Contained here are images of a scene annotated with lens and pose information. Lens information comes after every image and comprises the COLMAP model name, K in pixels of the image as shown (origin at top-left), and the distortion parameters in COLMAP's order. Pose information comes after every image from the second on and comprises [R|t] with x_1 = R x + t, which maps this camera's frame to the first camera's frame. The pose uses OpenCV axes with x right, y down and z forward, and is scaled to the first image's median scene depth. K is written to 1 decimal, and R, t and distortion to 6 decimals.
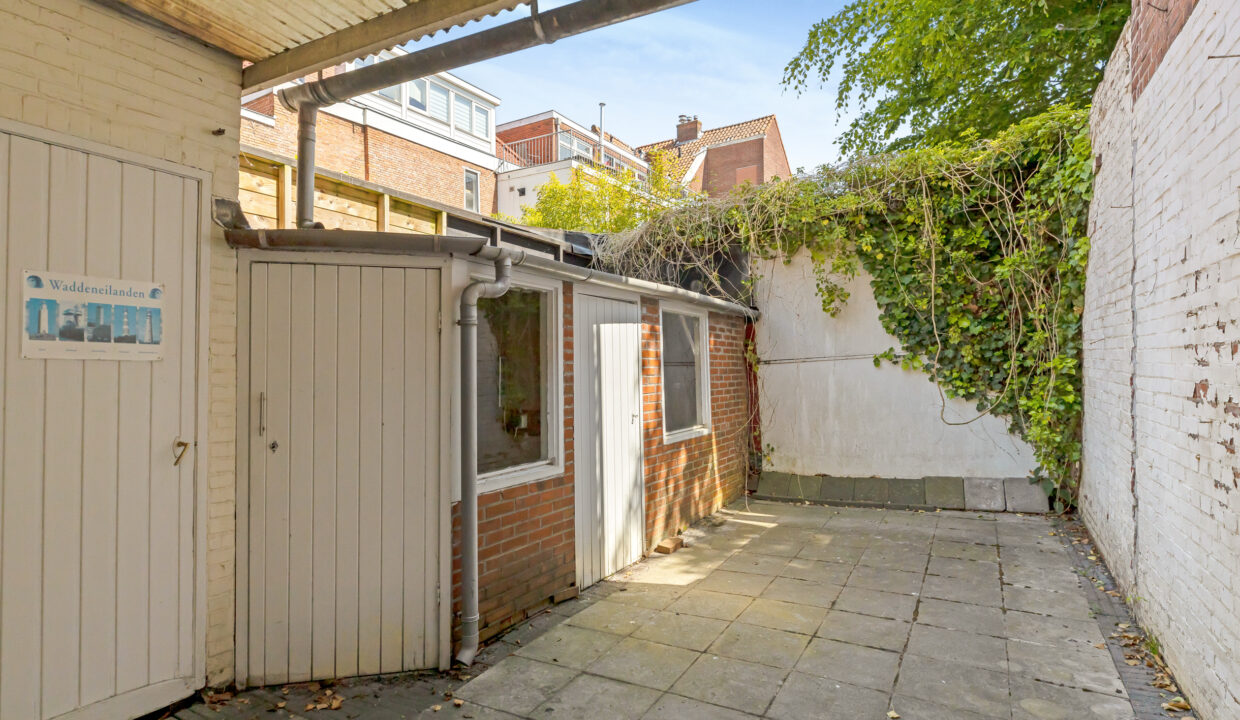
lens RADIAL K [[654.7, 0, 601.0], [0, 654.7, 360.2], [0, 0, 1]] dist [-0.001446, -0.000029]
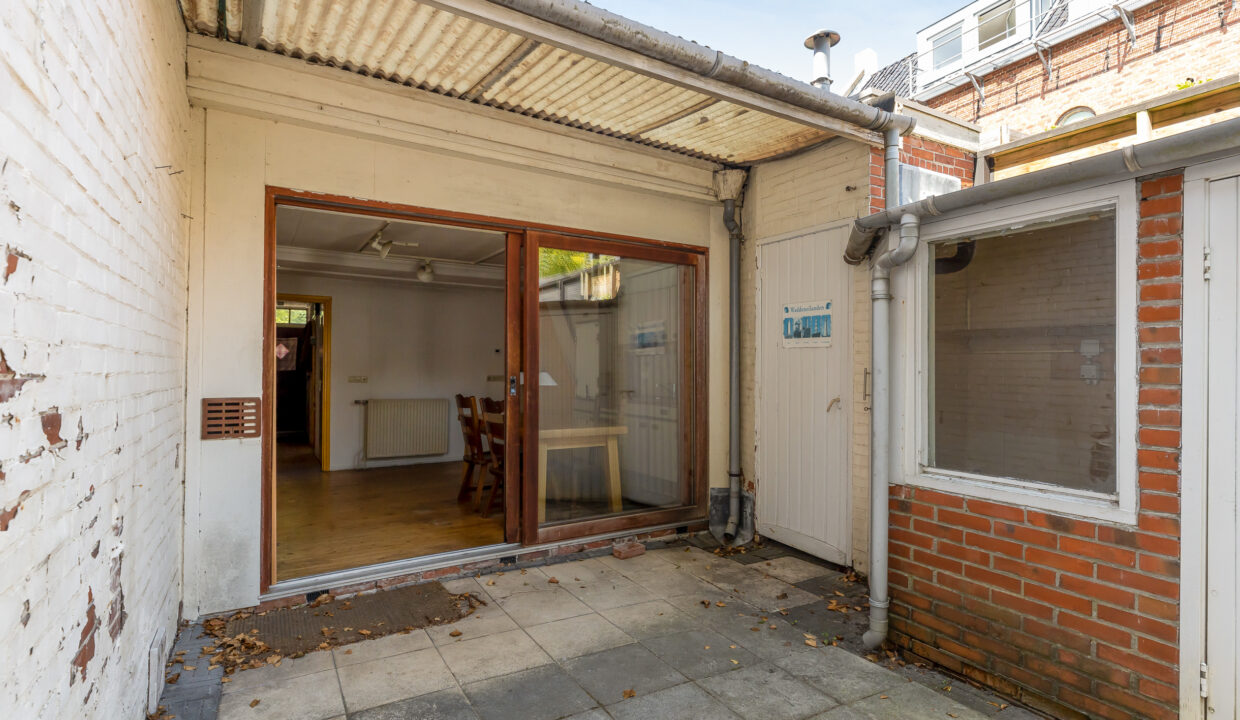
lens RADIAL K [[654.7, 0, 601.0], [0, 654.7, 360.2], [0, 0, 1]] dist [-0.001446, -0.000029]
pose [[-0.542950, -0.005046, -0.839750, 0.575284], [0.016619, 0.999722, -0.016752, 0.030029], [0.839601, -0.023052, -0.542715, 0.816652]]
